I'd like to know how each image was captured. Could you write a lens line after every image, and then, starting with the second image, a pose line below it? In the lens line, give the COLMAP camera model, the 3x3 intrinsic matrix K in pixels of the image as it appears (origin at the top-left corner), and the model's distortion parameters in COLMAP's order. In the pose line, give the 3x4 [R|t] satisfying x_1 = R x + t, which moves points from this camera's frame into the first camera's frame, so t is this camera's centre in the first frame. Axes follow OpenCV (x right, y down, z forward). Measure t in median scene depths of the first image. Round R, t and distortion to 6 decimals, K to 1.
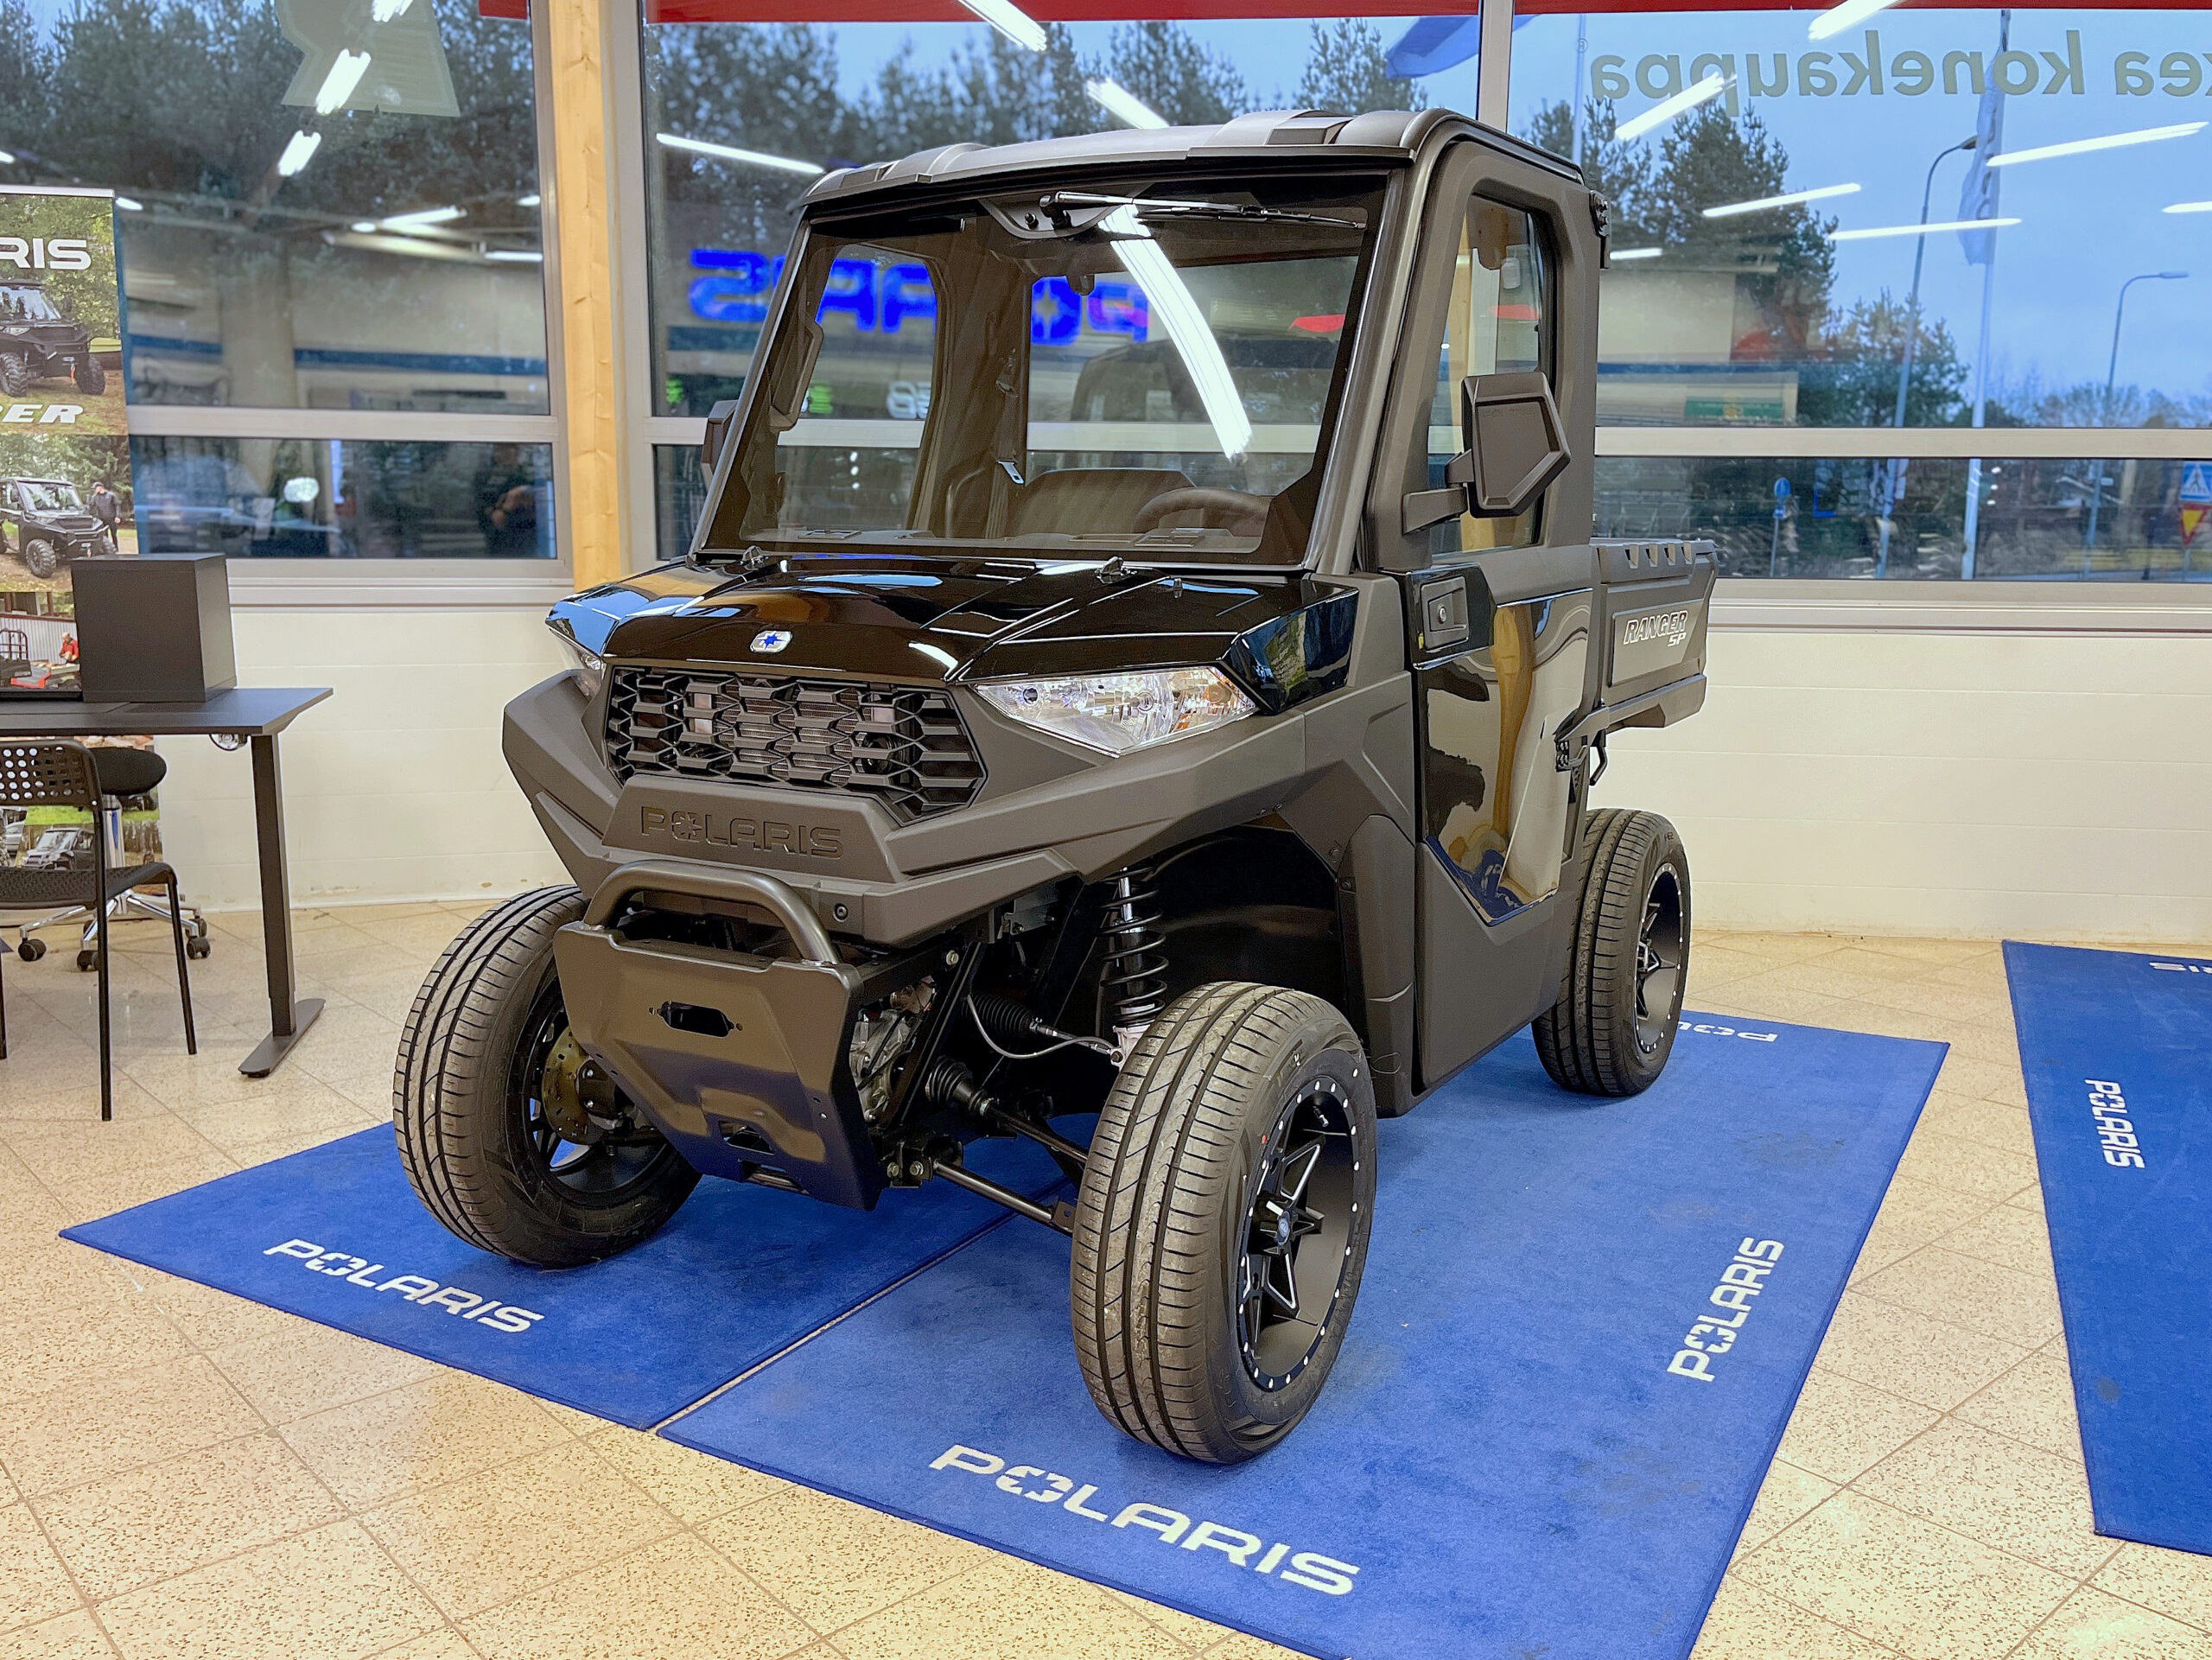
lens RADIAL K [[1835.8, 0, 1137.0], [0, 1835.8, 823.7], [0, 0, 1]] dist [0.078113, -0.133841]
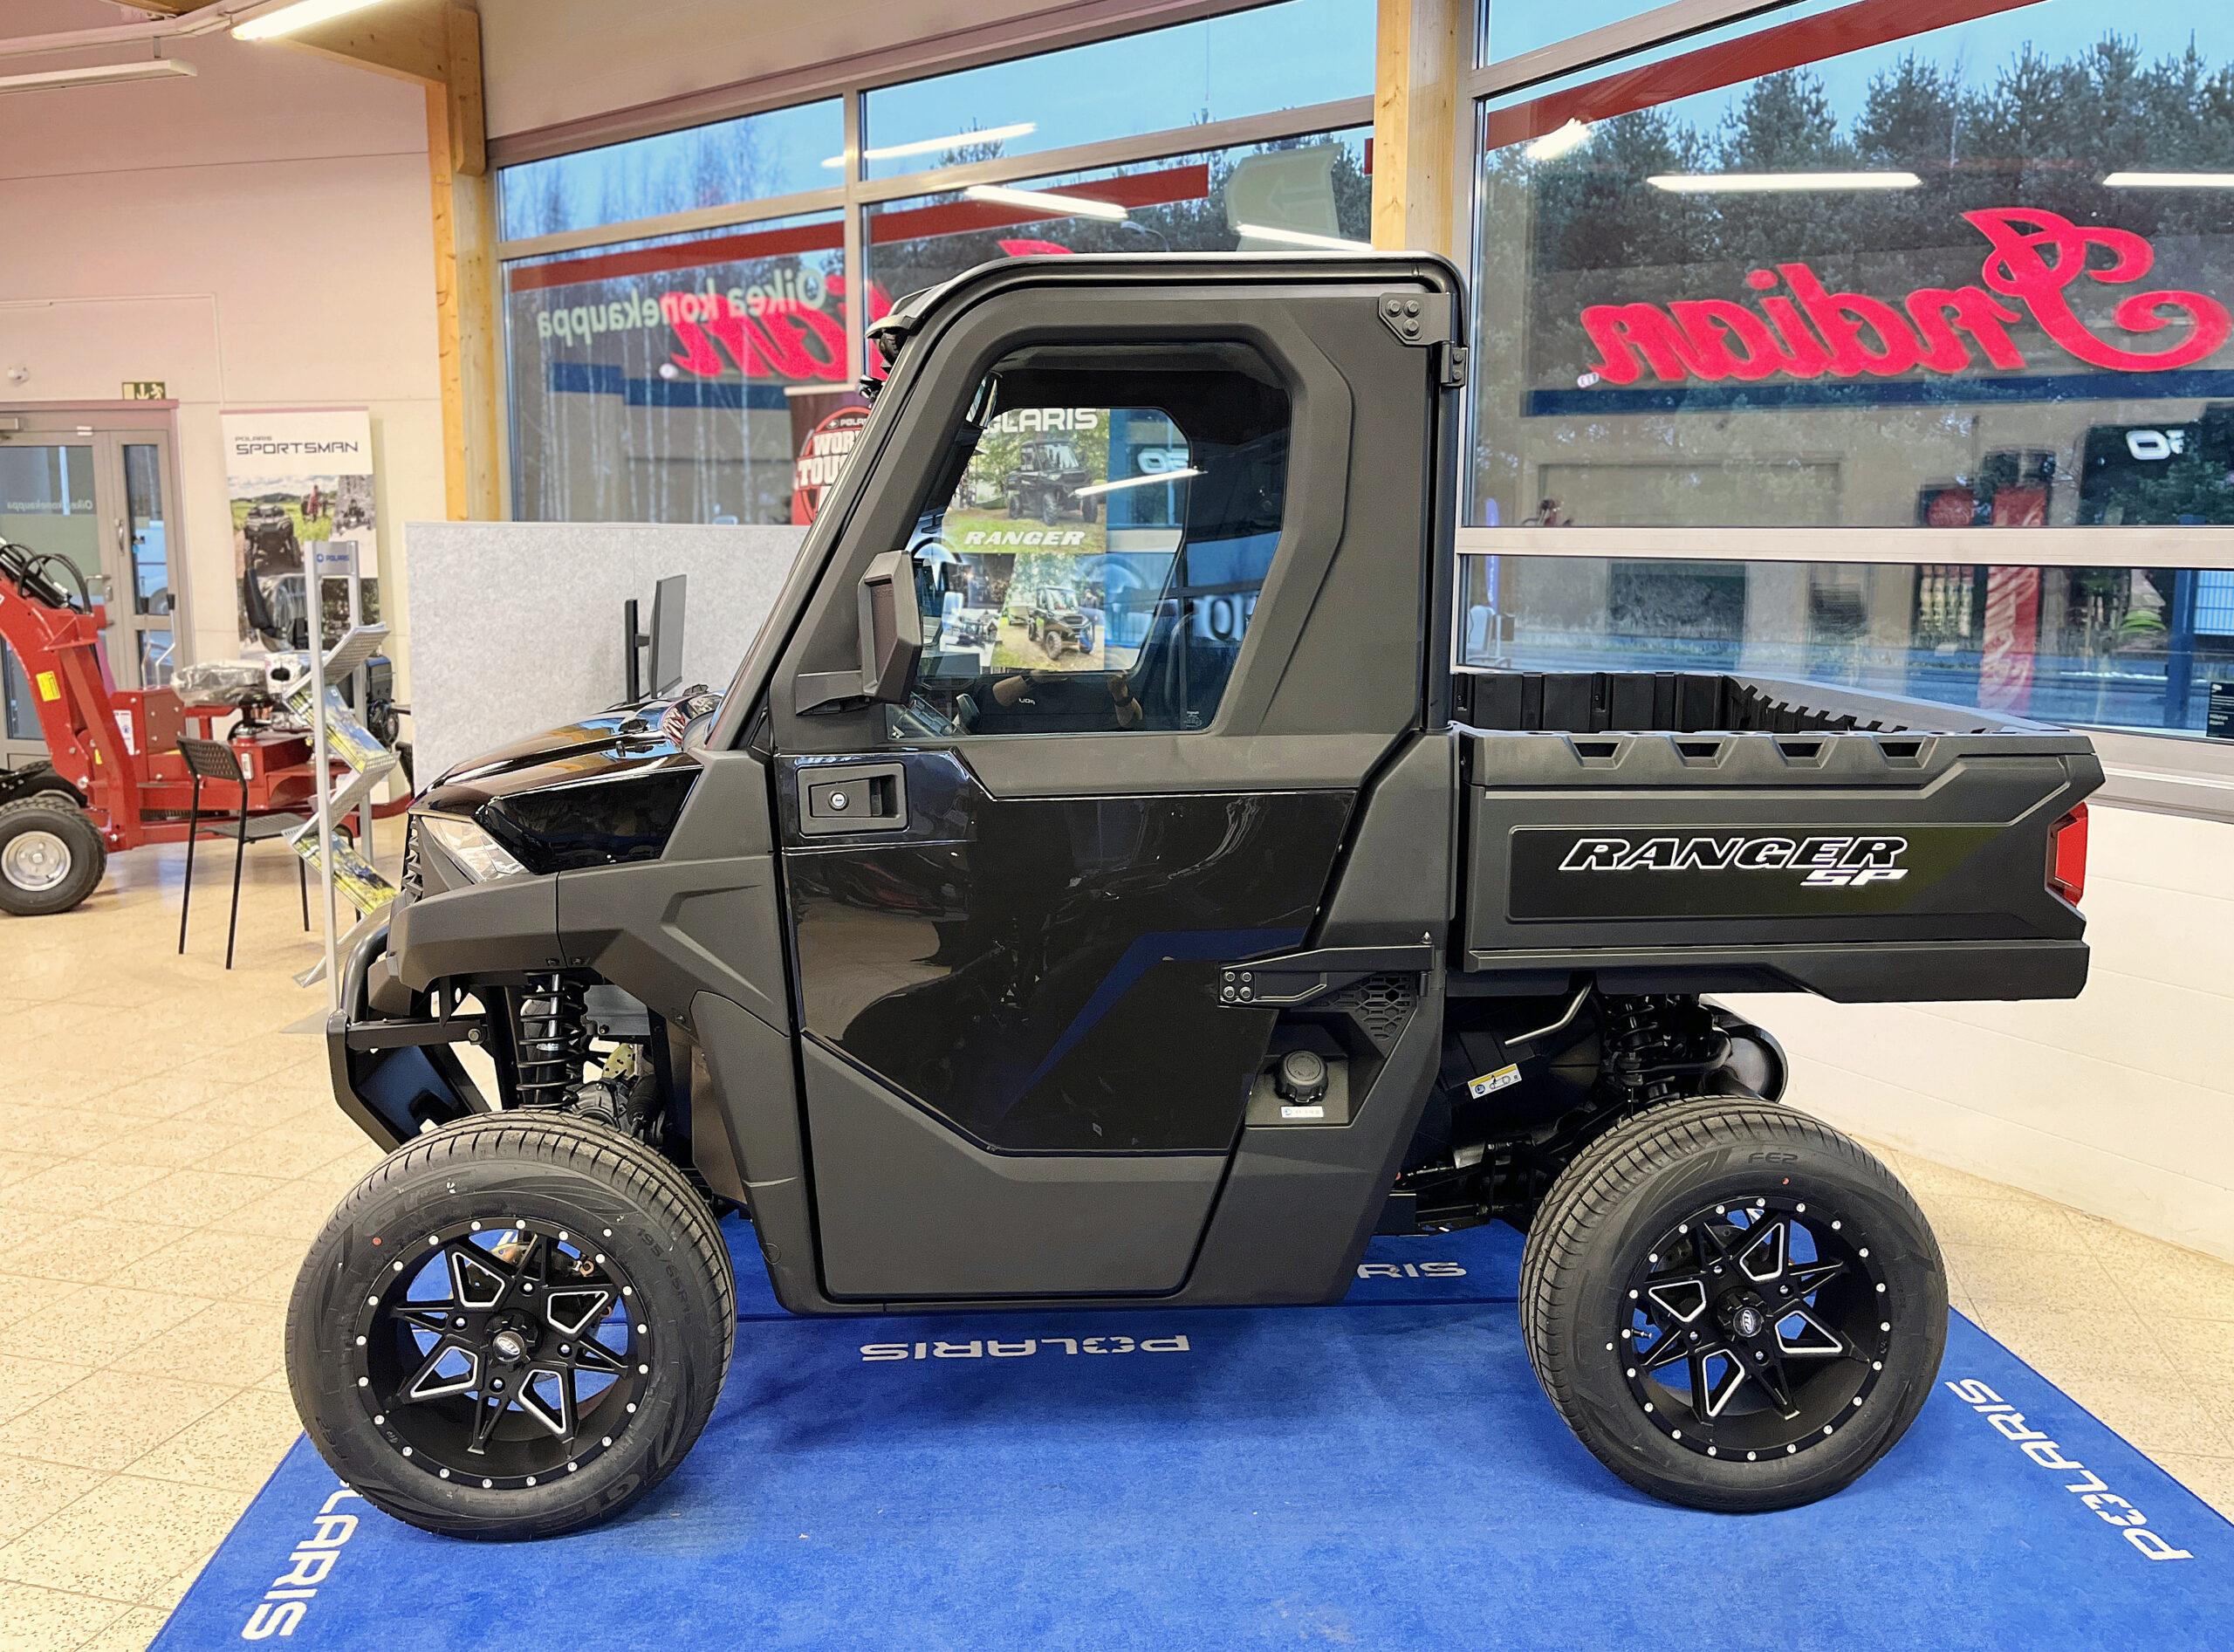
lens RADIAL K [[1834.2, 0, 1106.1], [0, 1834.2, 783.9], [0, 0, 1]] dist [0.040827, -0.005394]
pose [[0.551947, 0.101879, -0.827633, 0.540476], [-0.133359, 0.990518, 0.032992, -0.093454], [0.823147, 0.092163, 0.560300, 0.300535]]
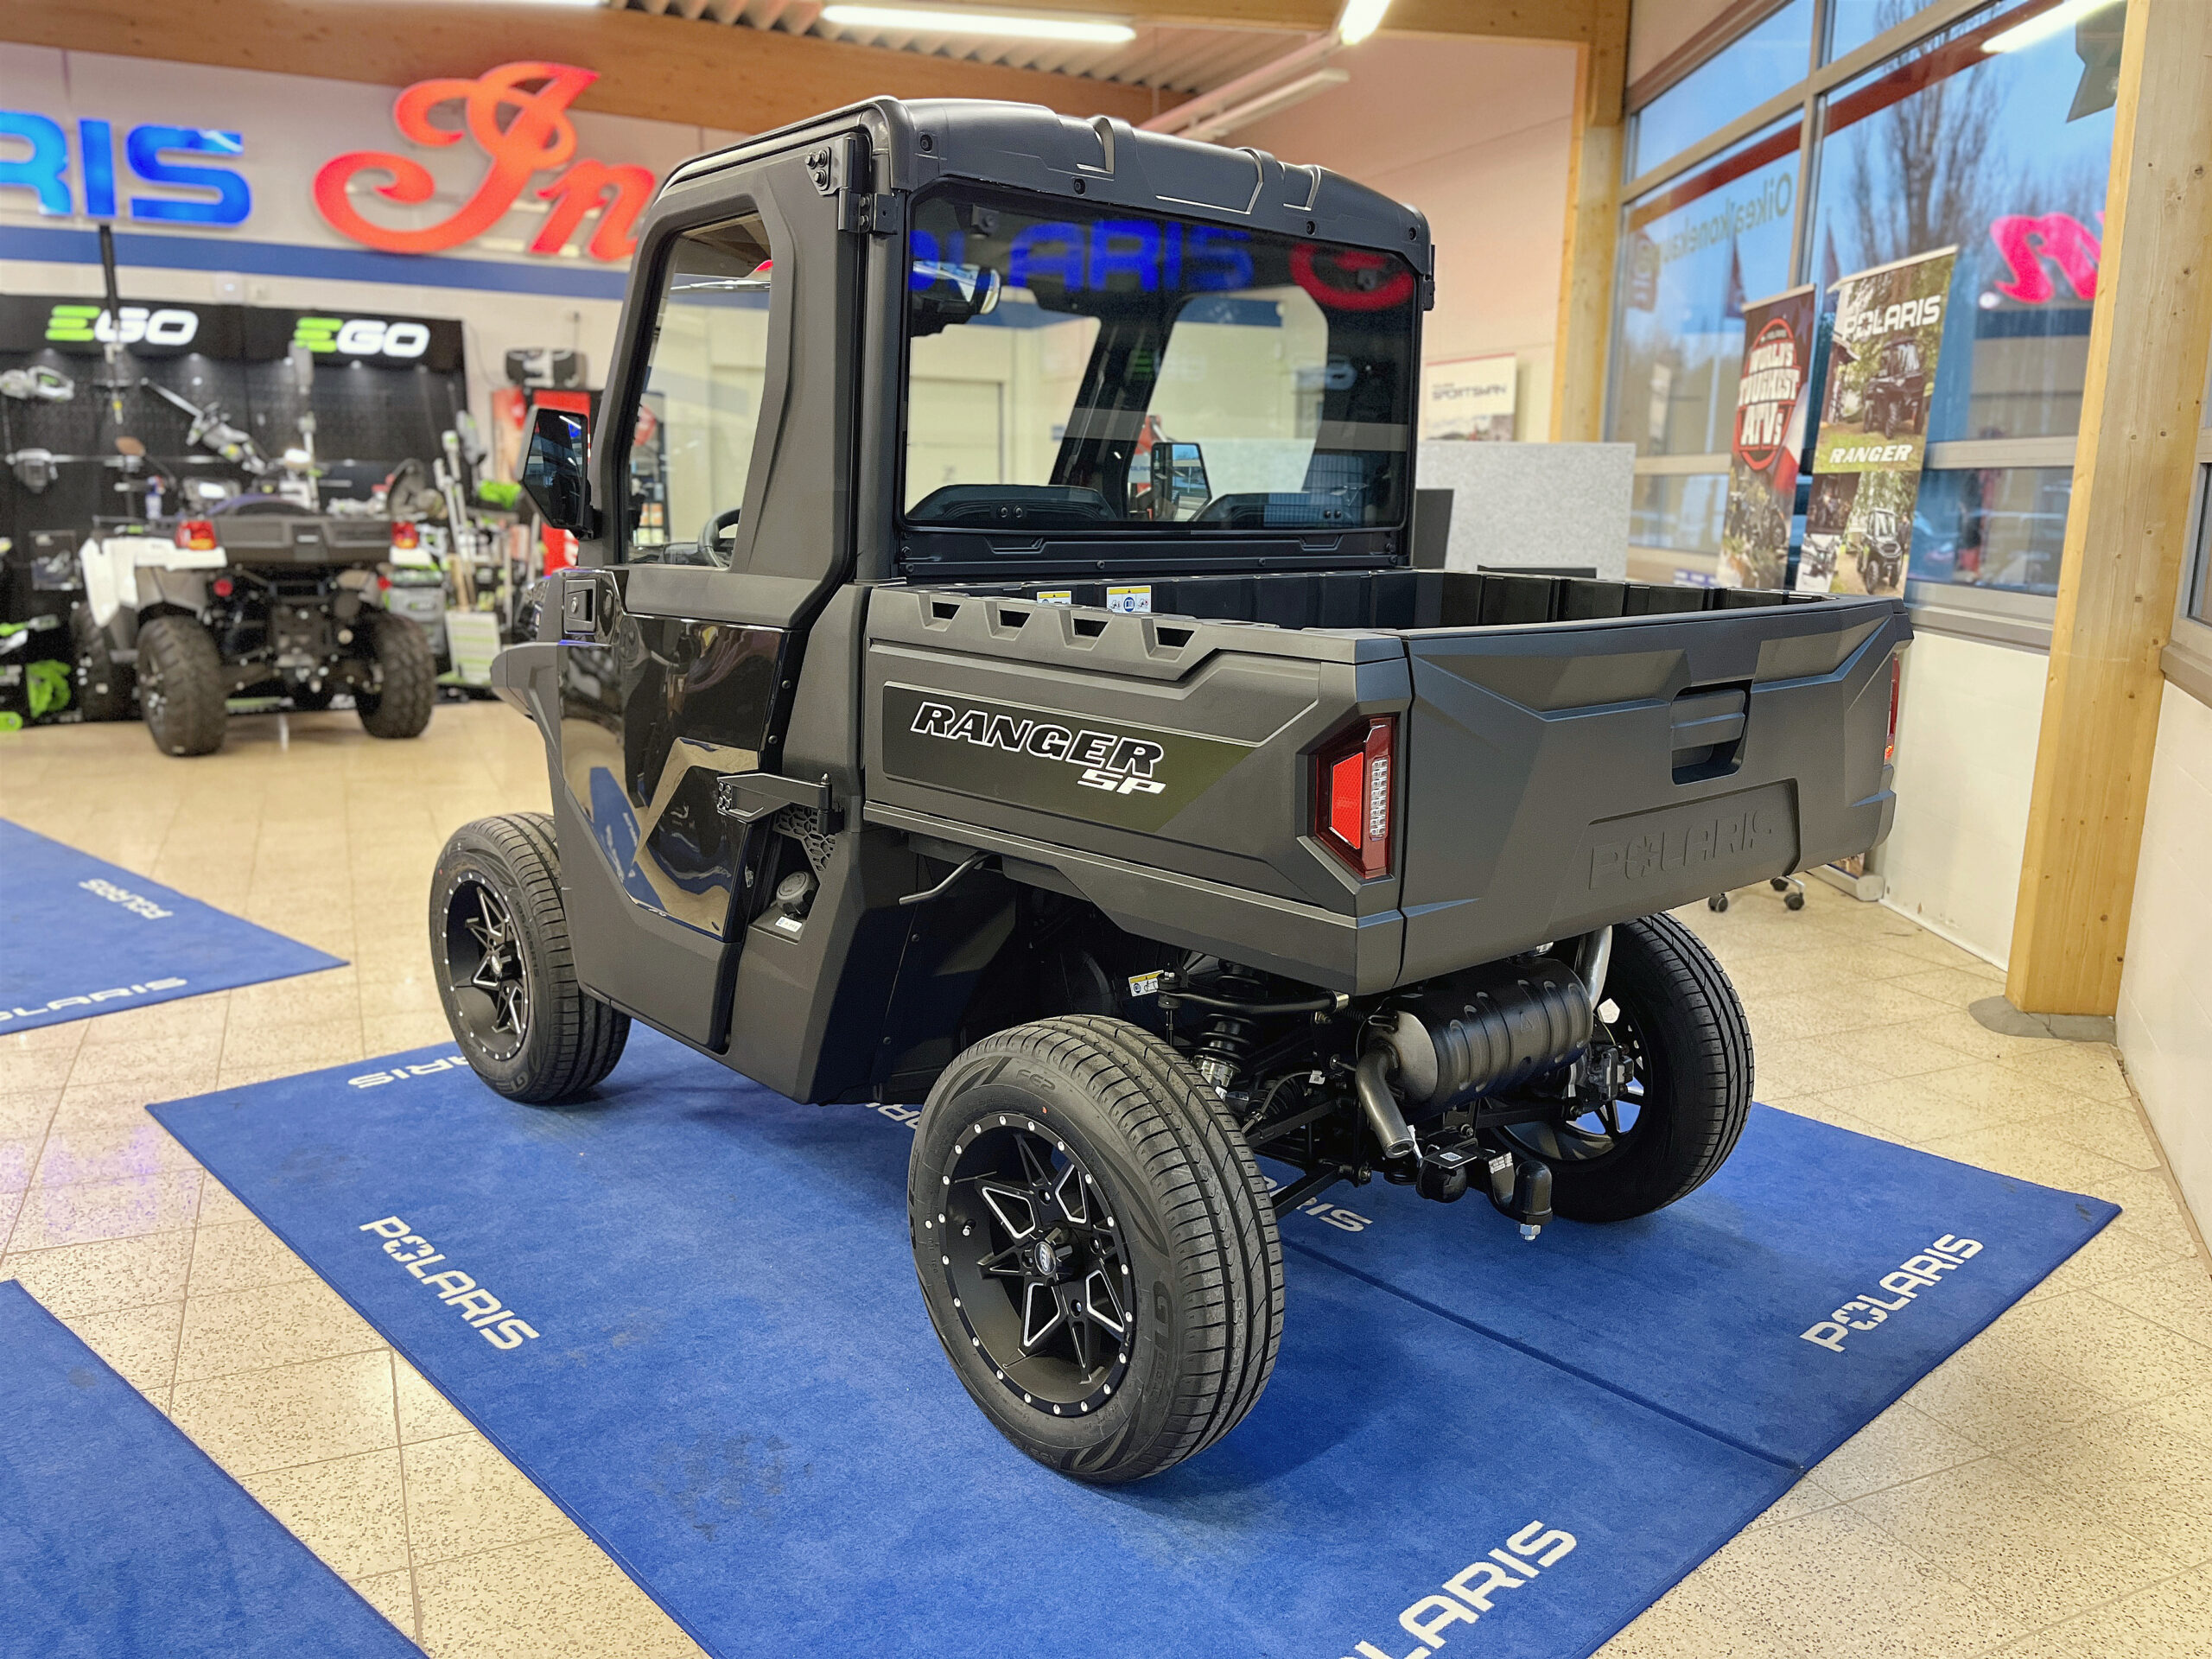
lens RADIAL K [[1679.1, 0, 1106.0], [0, 1679.1, 829.5], [0, 0, 1]] dist [0.090155, -0.116812]
pose [[-0.306102, 0.175890, -0.935609, 0.606979], [-0.175222, 0.955584, 0.236973, -0.162346], [0.935735, 0.236477, -0.261686, 0.872705]]
